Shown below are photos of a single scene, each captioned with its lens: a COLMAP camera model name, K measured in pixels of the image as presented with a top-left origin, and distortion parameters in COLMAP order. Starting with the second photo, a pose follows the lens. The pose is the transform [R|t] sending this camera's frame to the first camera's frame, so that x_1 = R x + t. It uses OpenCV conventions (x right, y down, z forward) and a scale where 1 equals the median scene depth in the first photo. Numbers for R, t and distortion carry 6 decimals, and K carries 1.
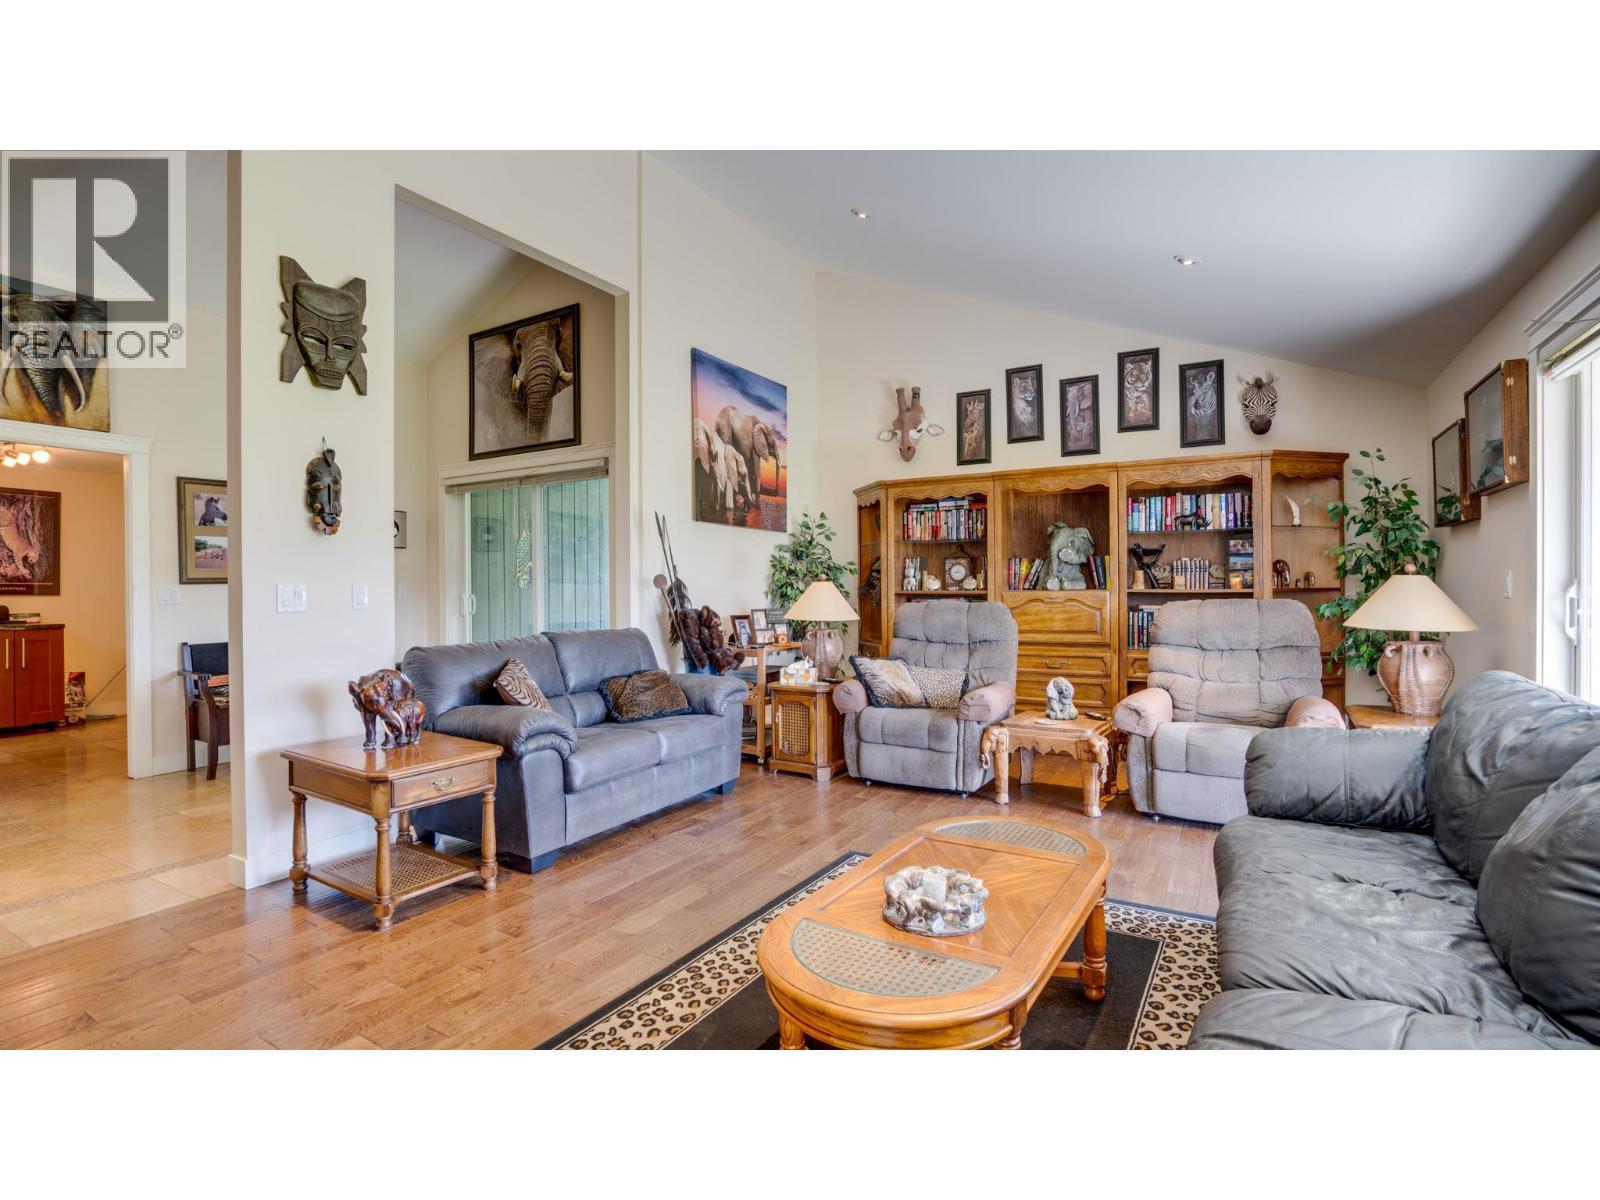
lens RADIAL K [[781.7, 0, 800.0], [0, 781.7, 600.0], [0, 0, 1]] dist [-0.057473, 0.027277]
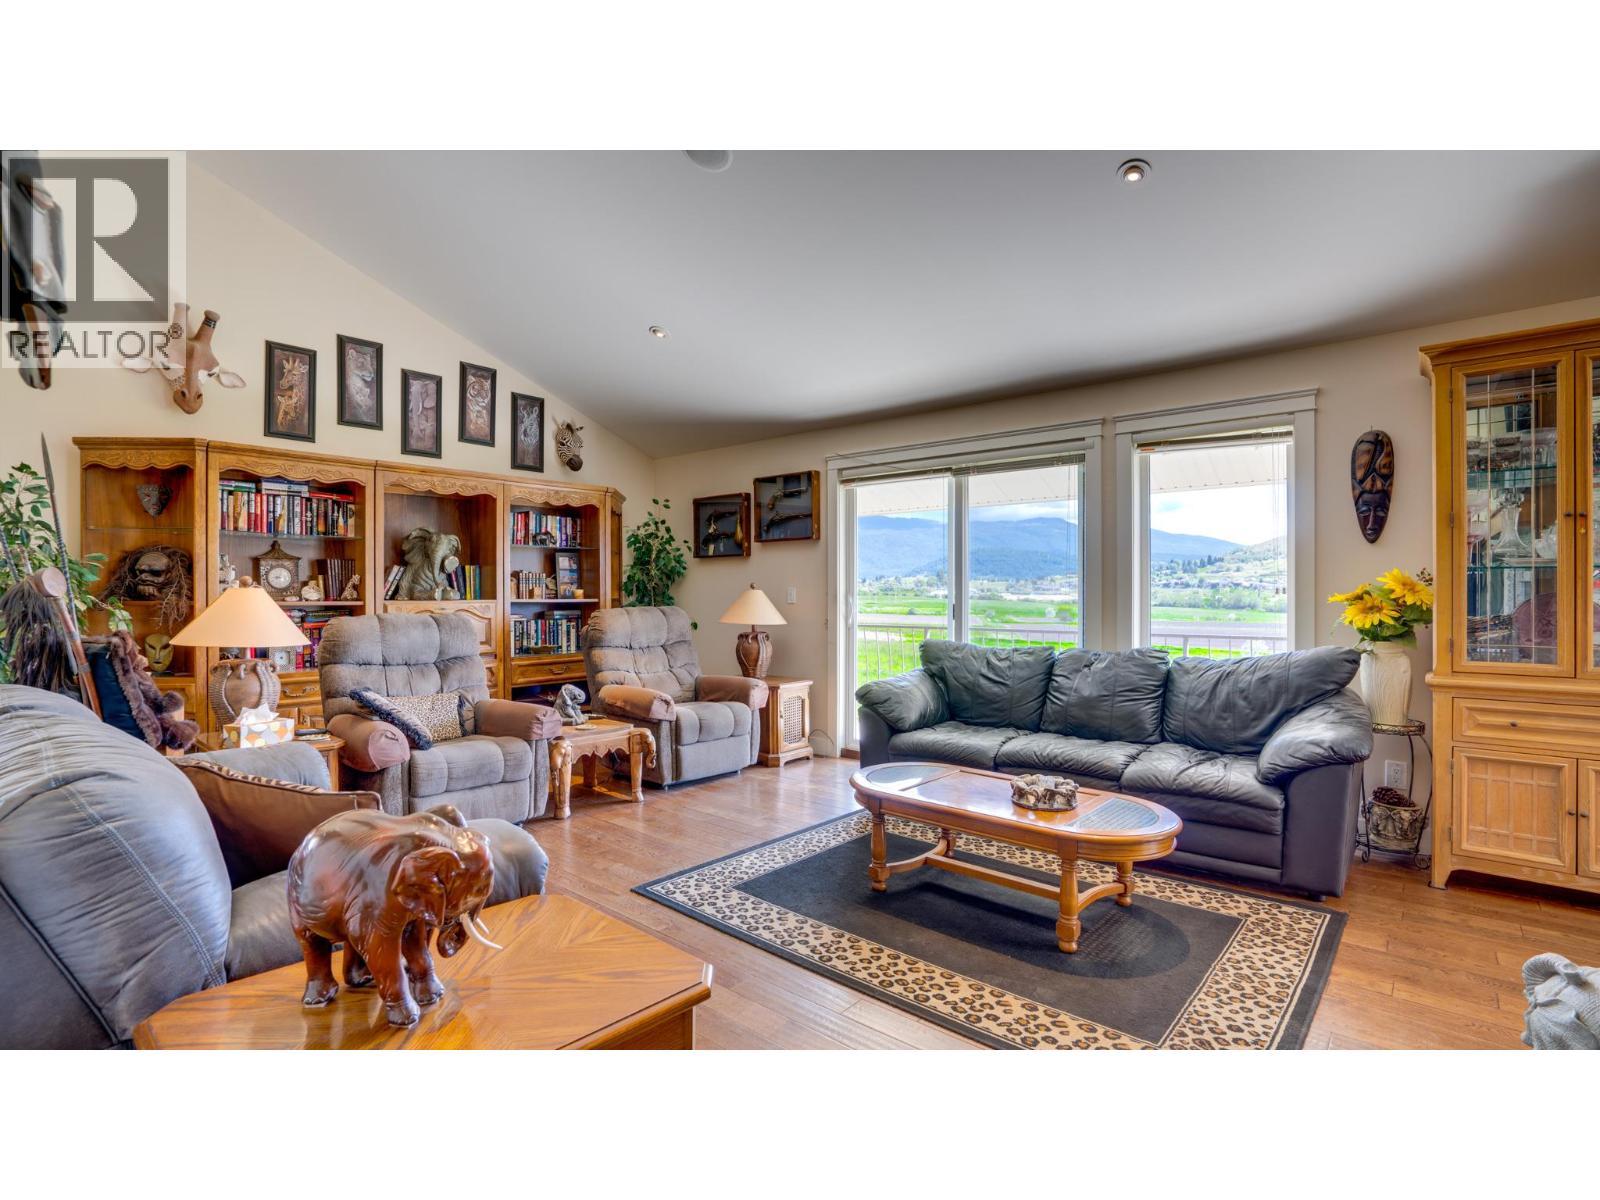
lens RADIAL K [[781.7, 0, 800.0], [0, 781.7, 600.0], [0, 0, 1]] dist [-0.057473, 0.027277]
pose [[0.159022, 0.000459, 0.987275, -0.505524], [0.017572, 0.999840, -0.003295, -0.002837], [-0.987119, 0.017872, 0.158988, 0.425763]]
